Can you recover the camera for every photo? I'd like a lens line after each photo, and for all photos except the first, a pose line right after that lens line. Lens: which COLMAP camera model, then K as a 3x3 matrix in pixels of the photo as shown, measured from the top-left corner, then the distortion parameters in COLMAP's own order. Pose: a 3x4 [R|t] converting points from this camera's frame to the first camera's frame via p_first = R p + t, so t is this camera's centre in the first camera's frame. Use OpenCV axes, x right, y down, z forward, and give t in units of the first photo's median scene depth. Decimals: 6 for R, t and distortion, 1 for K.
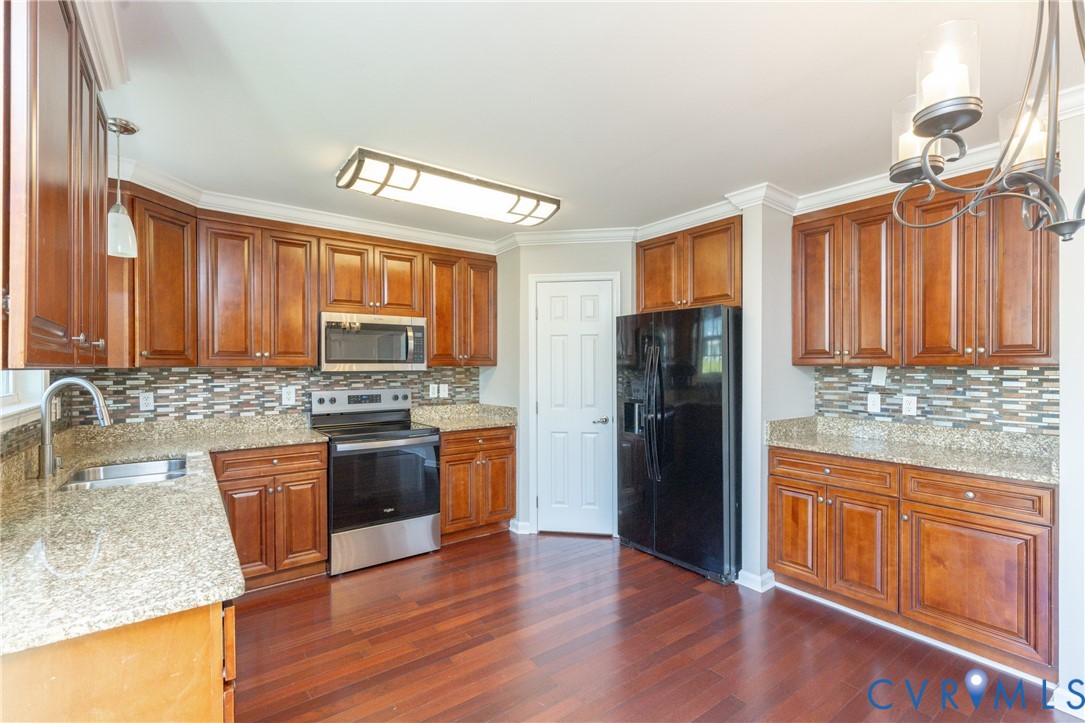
lens RADIAL K [[489.5, 0, 547.6], [0, 489.5, 367.6], [0, 0, 1]] dist [0.010195, -0.002955]
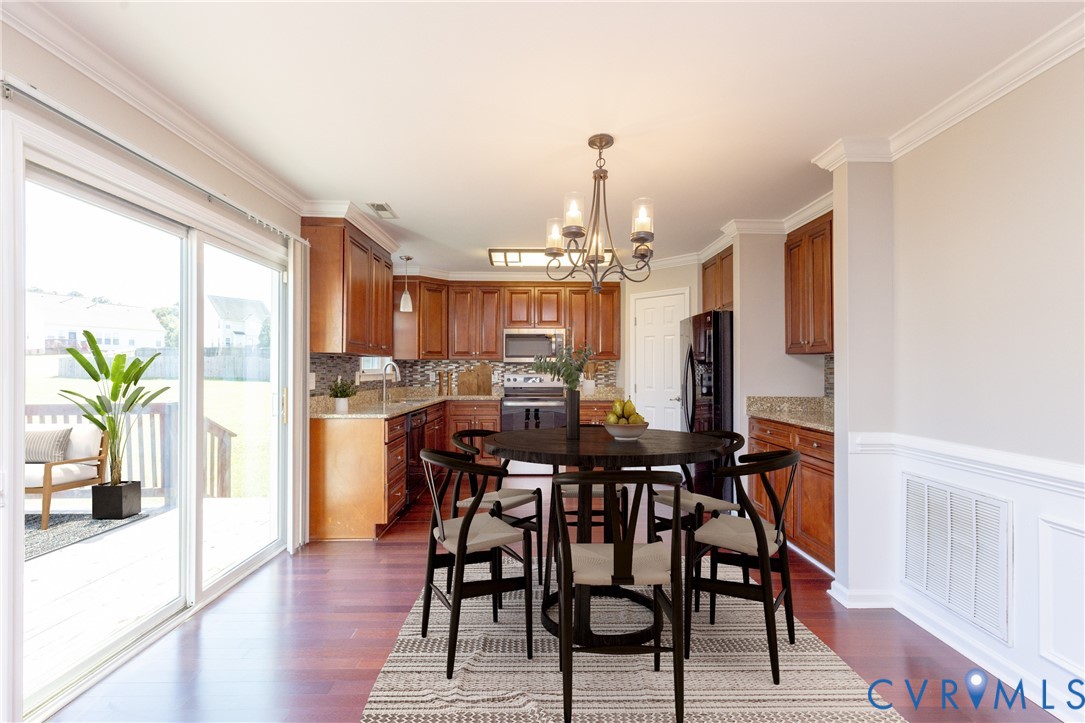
lens RADIAL K [[489.5, 0, 545.4], [0, 489.5, 368.5], [0, 0, 1]] dist [0.010195, -0.002955]
pose [[0.813523, 0.001159, -0.581531, 0.689694], [-0.006413, 0.999955, -0.006978, 0.041675], [0.581497, 0.009407, 0.813494, -0.350110]]
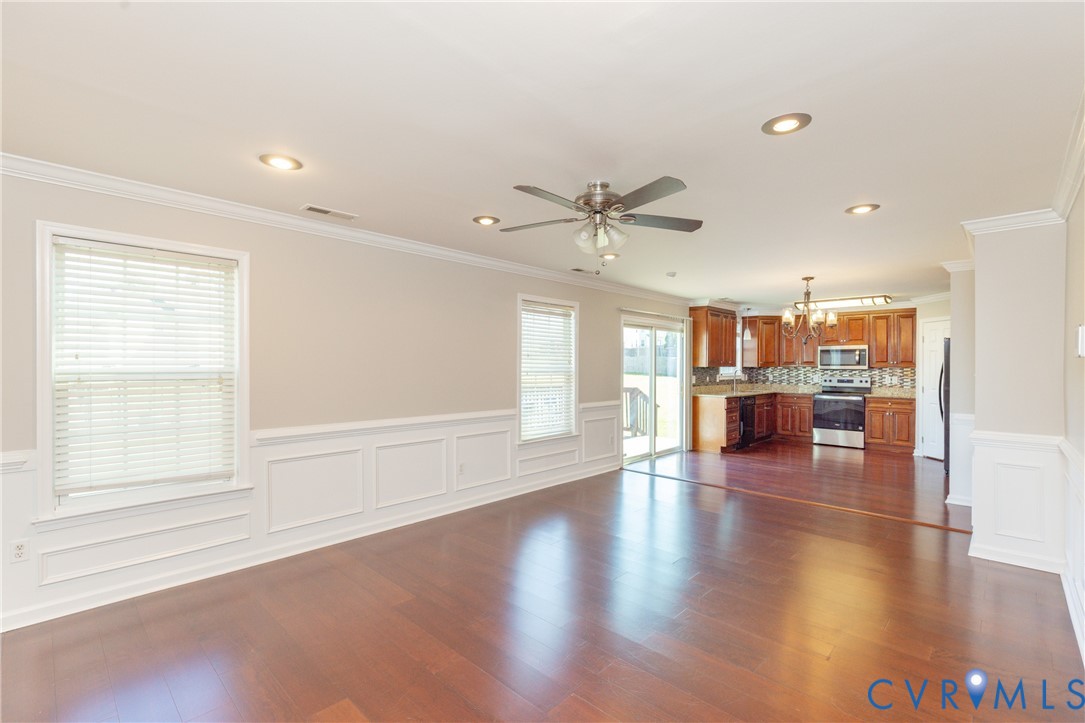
lens RADIAL K [[489.5, 0, 543.3], [0, 489.5, 366.9], [0, 0, 1]] dist [0.010195, -0.002955]
pose [[0.180910, 0.007246, -0.983473, 1.841338], [-0.010197, 0.999933, 0.005492, -0.001718], [0.983447, 0.009035, 0.180972, -0.913787]]
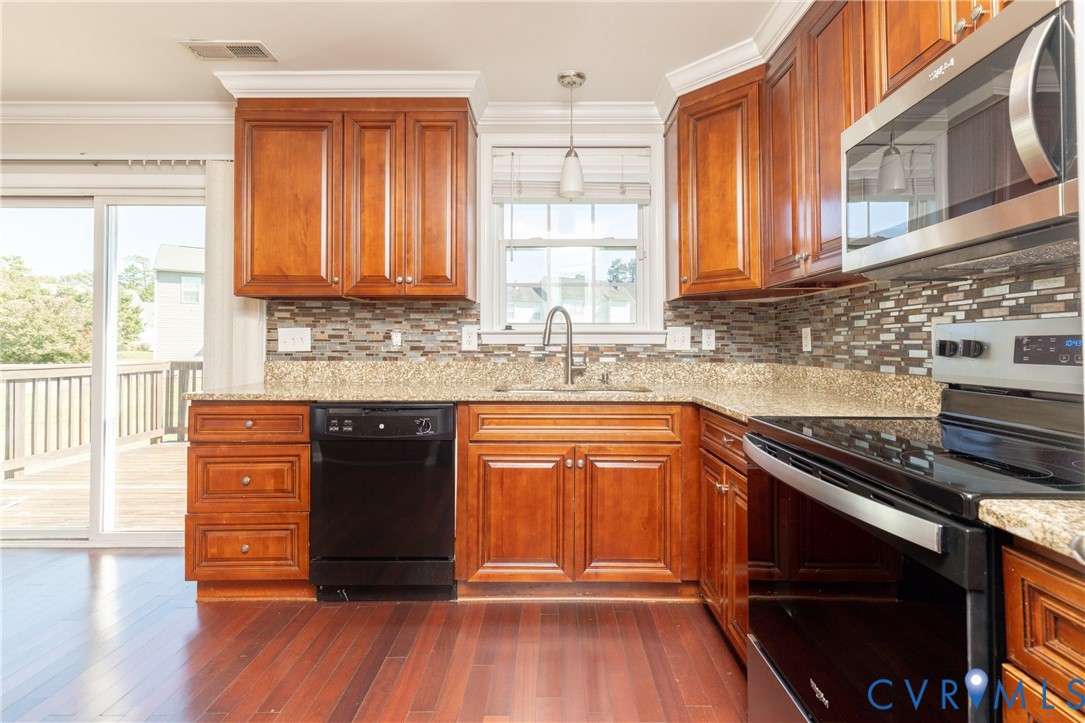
lens RADIAL K [[489.5, 0, 542.0], [0, 489.5, 337.3], [0, 0, 1]] dist [0.010195, -0.002955]
pose [[-0.593190, -0.007836, -0.805025, 0.033012], [-0.002574, 0.999966, -0.007836, 0.067023], [0.805059, -0.002576, -0.593190, 1.038999]]
